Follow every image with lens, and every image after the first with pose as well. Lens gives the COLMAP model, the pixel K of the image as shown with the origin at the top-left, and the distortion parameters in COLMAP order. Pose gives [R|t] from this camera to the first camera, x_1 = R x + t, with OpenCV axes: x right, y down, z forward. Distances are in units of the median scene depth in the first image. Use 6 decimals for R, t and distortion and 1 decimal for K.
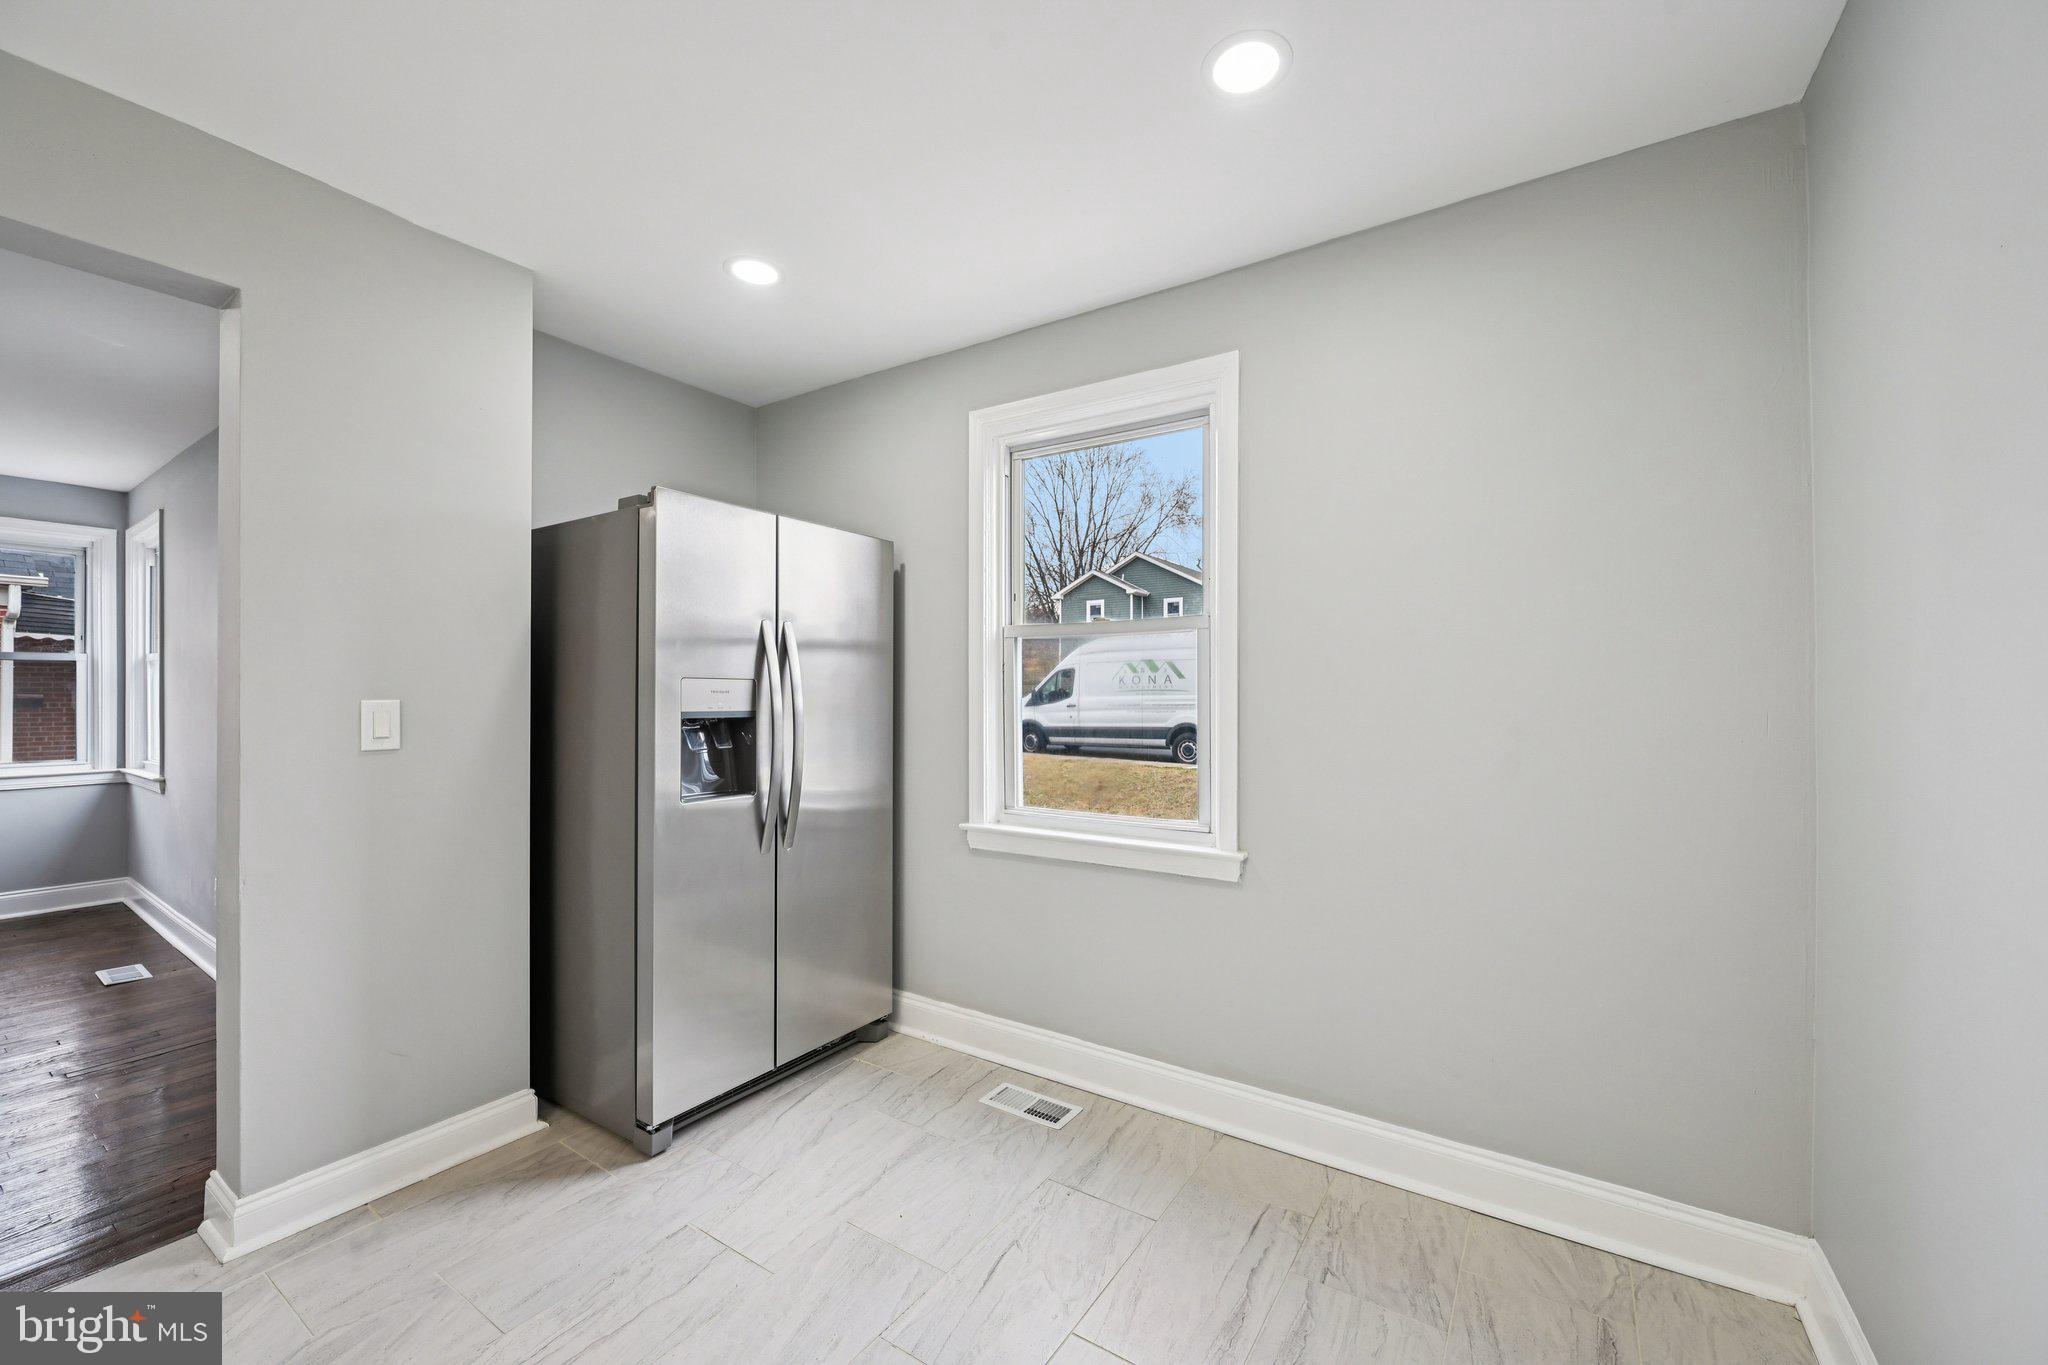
lens RADIAL K [[808.2, 0, 1025.5], [0, 808.2, 689.3], [0, 0, 1]] dist [-0.000836, -0.000098]
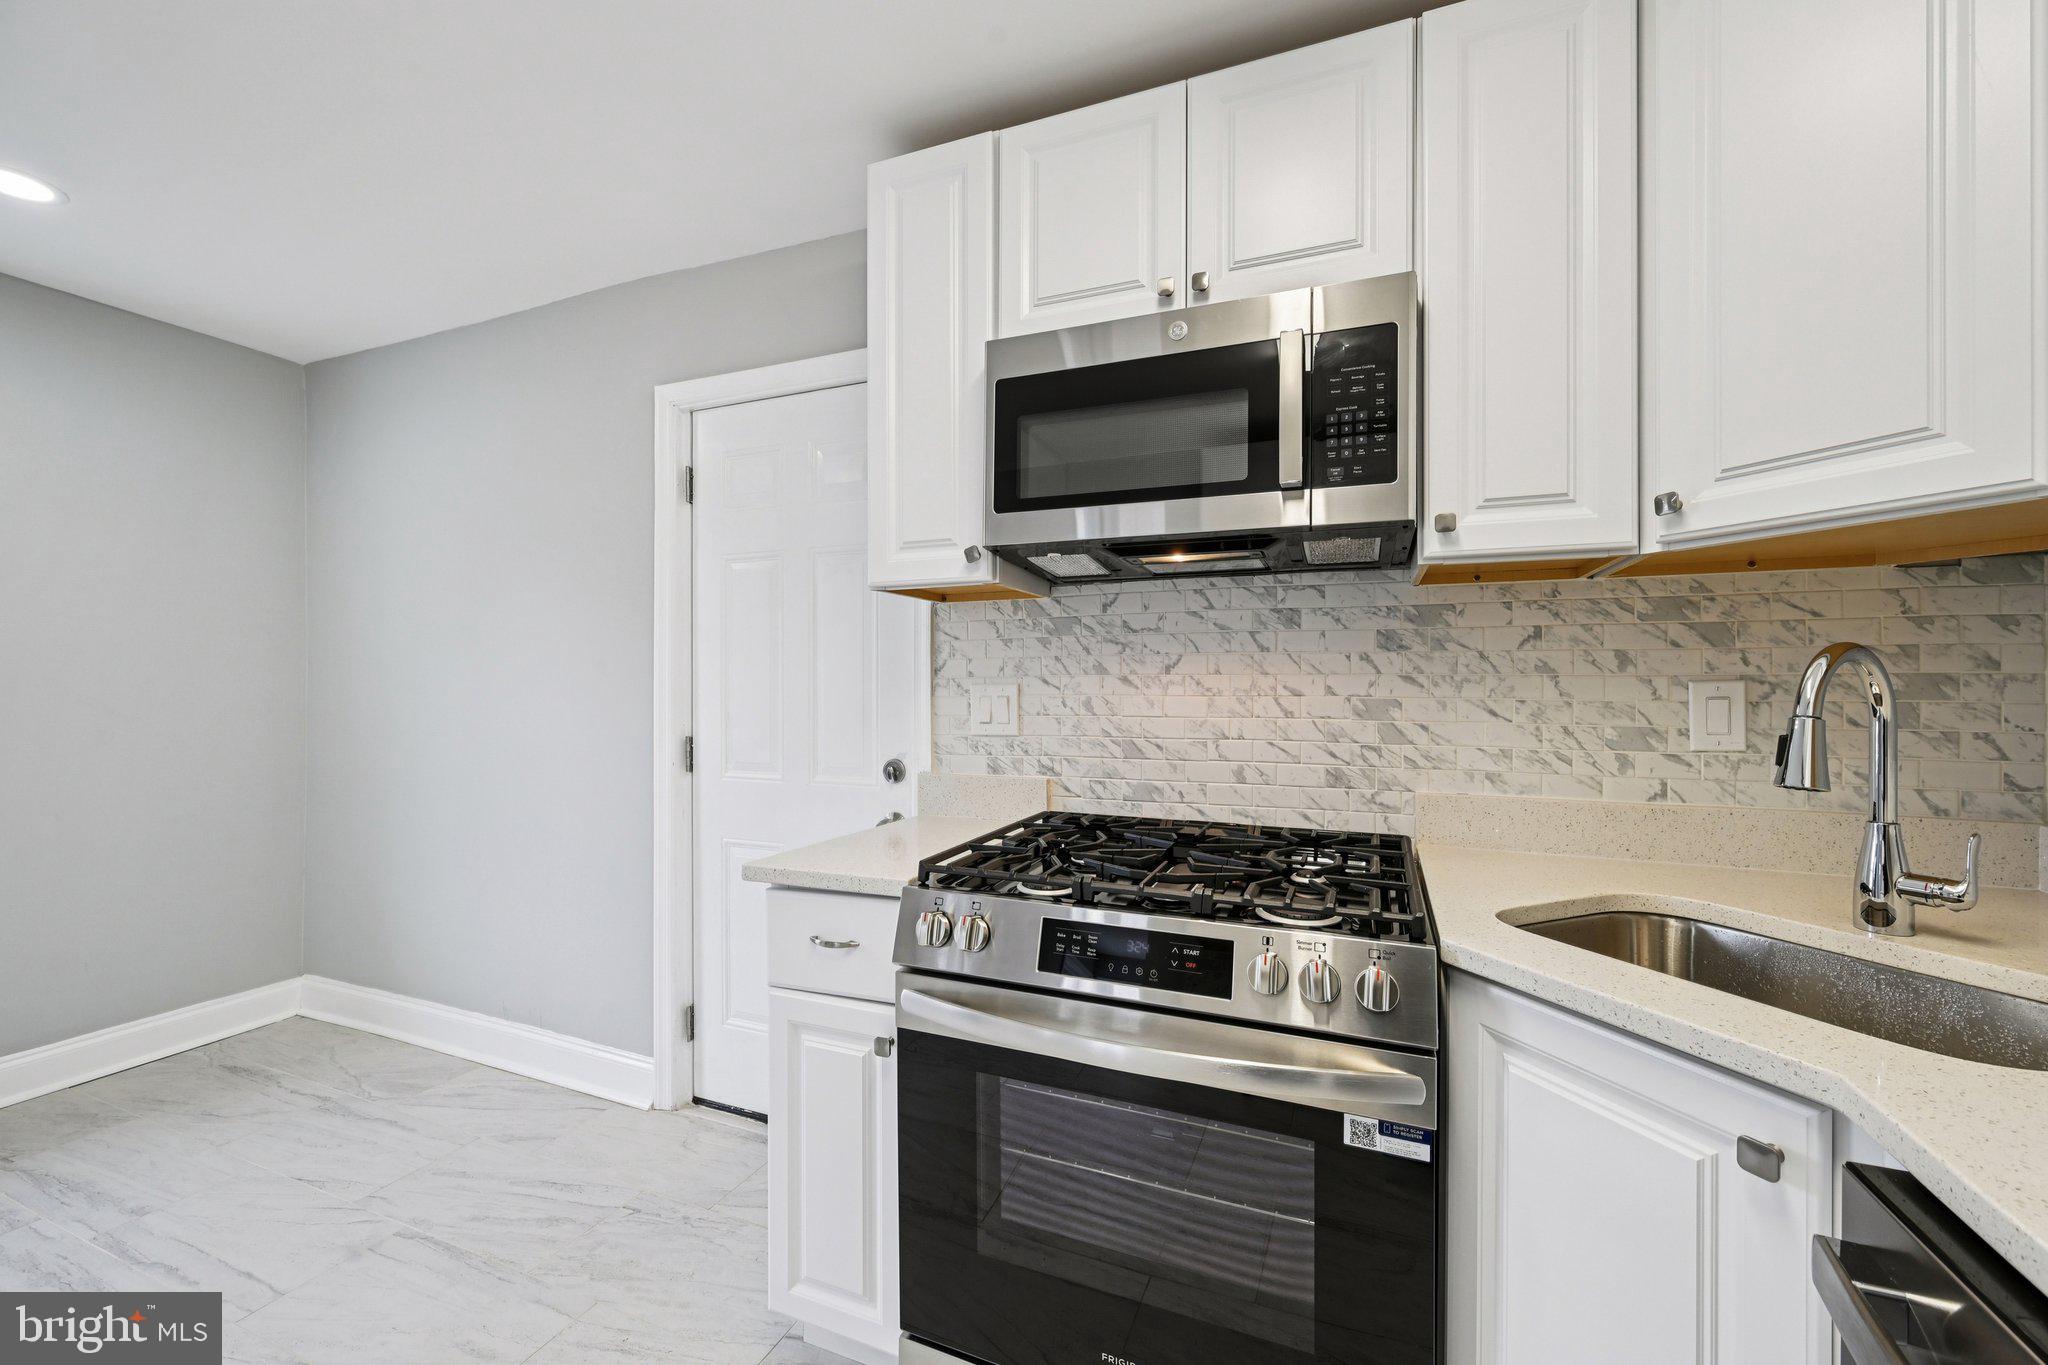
lens RADIAL K [[807.8, 0, 1041.8], [0, 807.8, 684.2], [0, 0, 1]] dist [-0.002219, -0.000162]
pose [[-0.196563, 0.000746, 0.980491, -0.769316], [-0.006233, 0.999979, -0.002010, -0.000633], [-0.980471, -0.006506, -0.196554, -0.198154]]
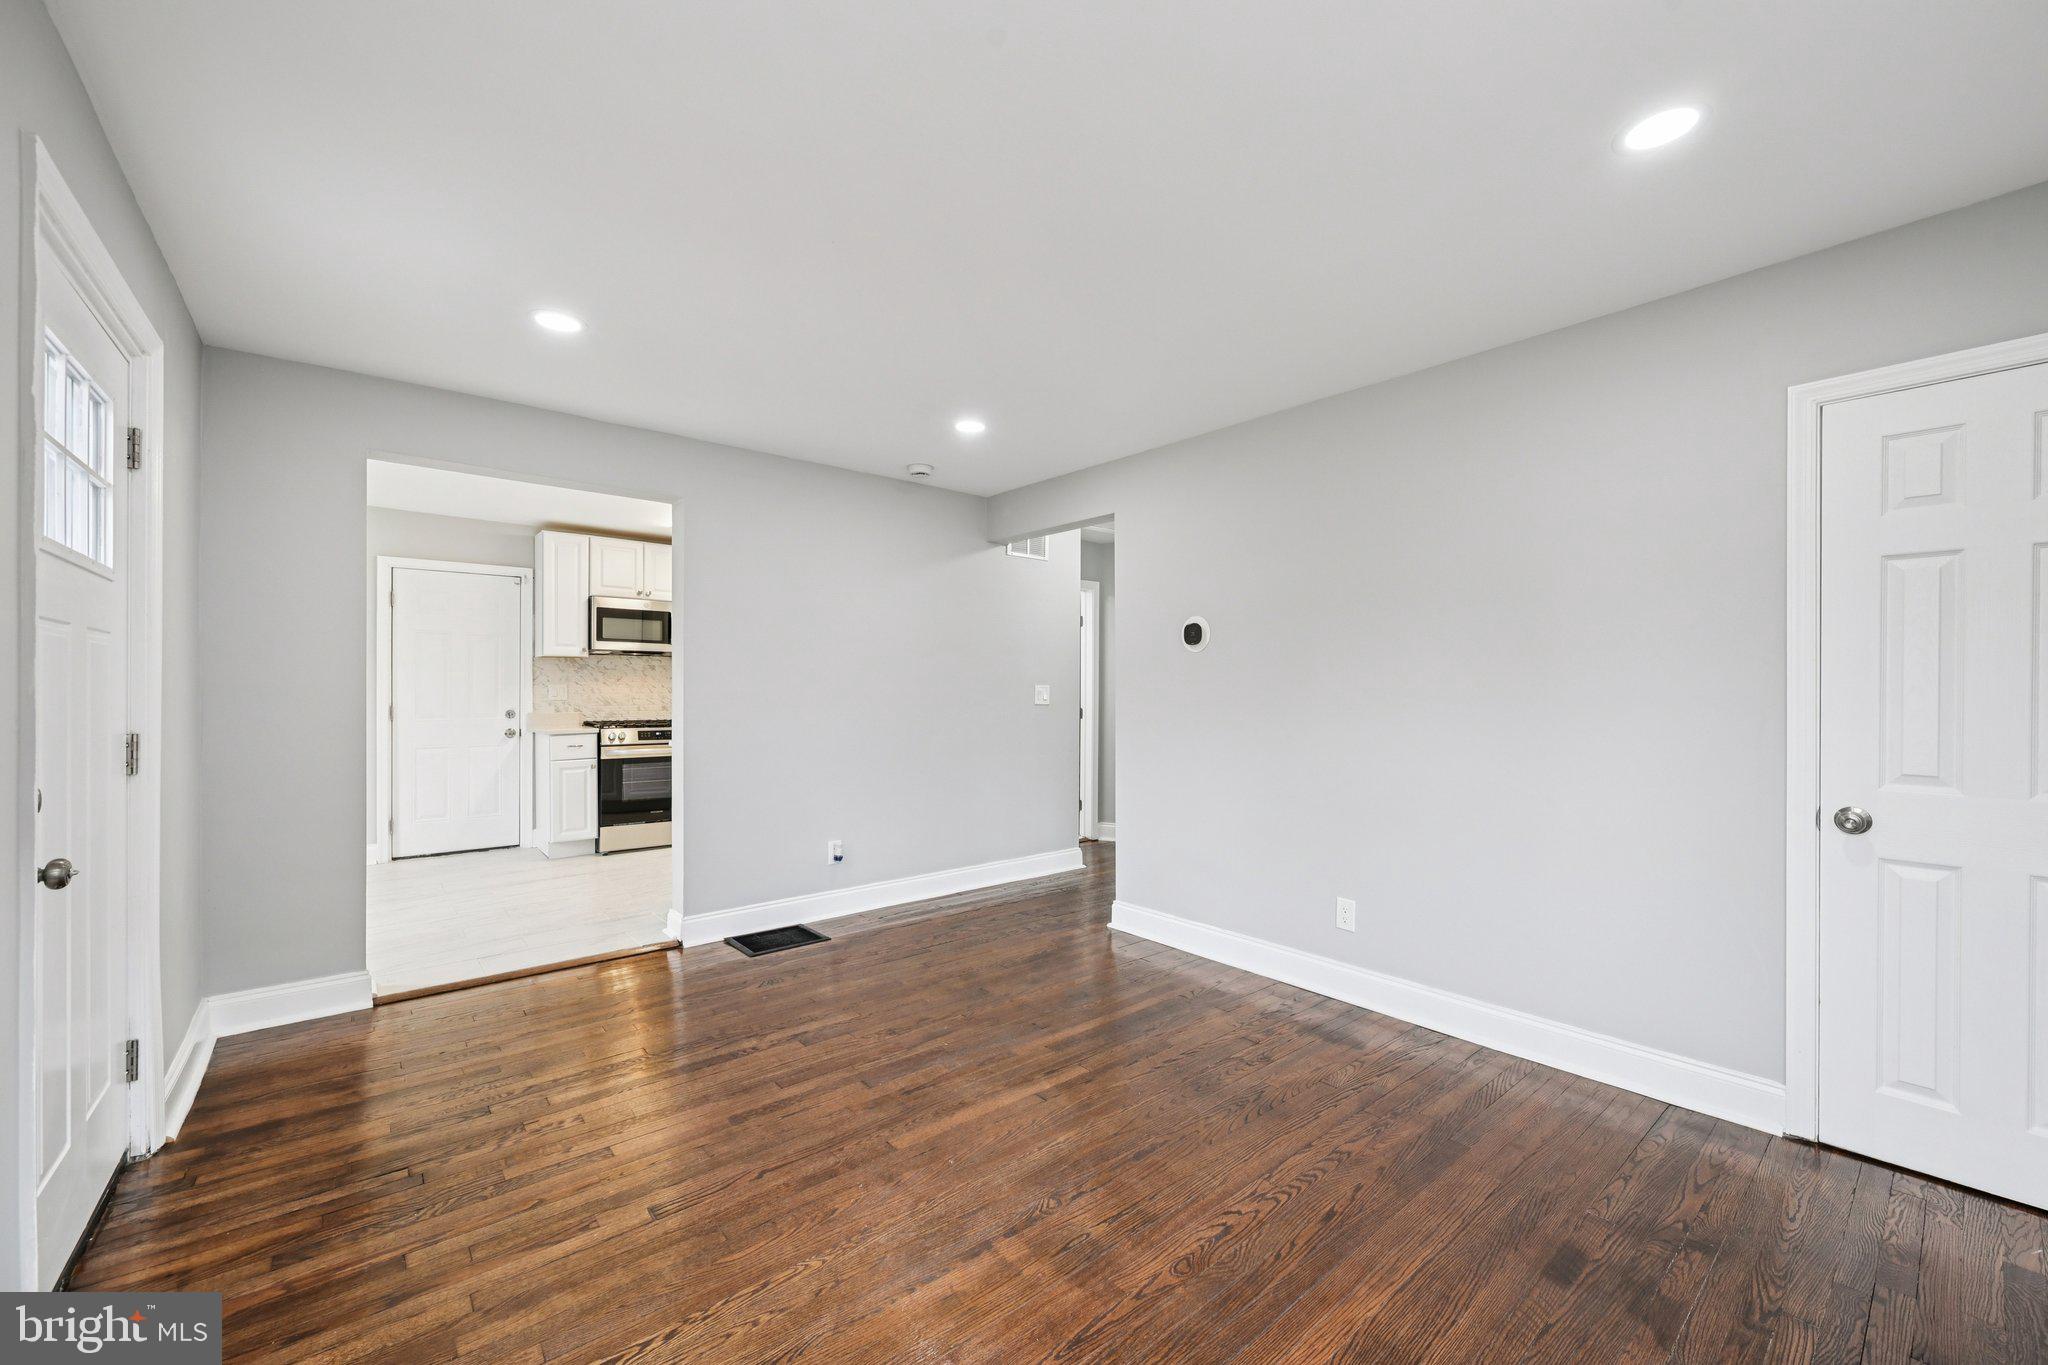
lens RADIAL K [[810.3, 0, 1034.1], [0, 810.3, 692.4], [0, 0, 1]] dist [-0.002174, -0.000052]
pose [[-0.960795, -0.007026, 0.277171, -2.076897], [-0.007090, 0.999975, 0.000770, 0.011212], [-0.277170, -0.001226, -0.960820, 1.660117]]
